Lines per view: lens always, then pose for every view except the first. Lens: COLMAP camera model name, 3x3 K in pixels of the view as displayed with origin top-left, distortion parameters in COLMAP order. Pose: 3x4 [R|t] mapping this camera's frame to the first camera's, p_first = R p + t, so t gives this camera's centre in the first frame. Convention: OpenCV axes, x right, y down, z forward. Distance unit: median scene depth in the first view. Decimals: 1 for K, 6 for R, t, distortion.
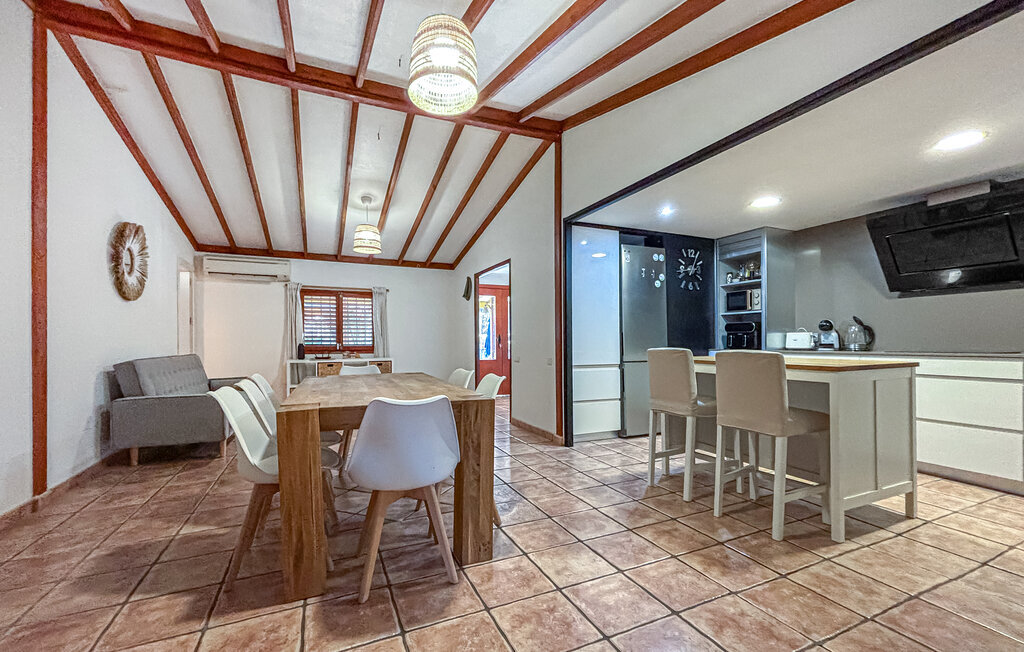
lens RADIAL K [[426.9, 0, 513.1], [0, 426.9, 334.6], [0, 0, 1]] dist [0.000177, 0.000057]
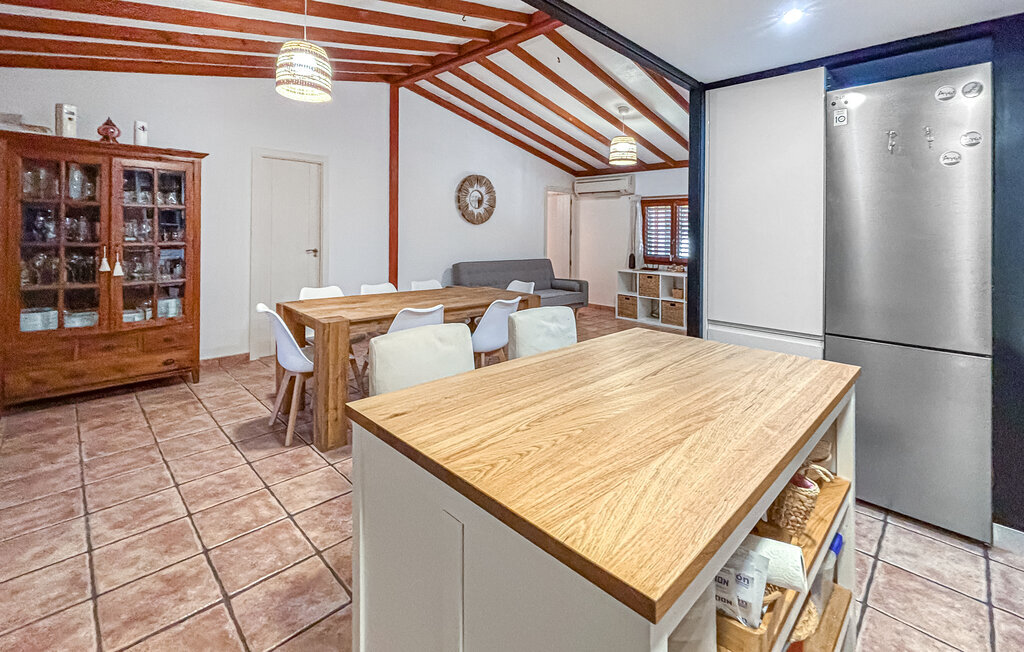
lens RADIAL K [[429.7, 0, 510.7], [0, 429.7, 274.4], [0, 0, 1]] dist [0.002176, 0.000381]
pose [[0.363288, 0.101841, -0.926094, 0.604035], [-0.002317, 0.994103, 0.108411, -0.065643], [0.931674, -0.037238, 0.361382, 0.506975]]
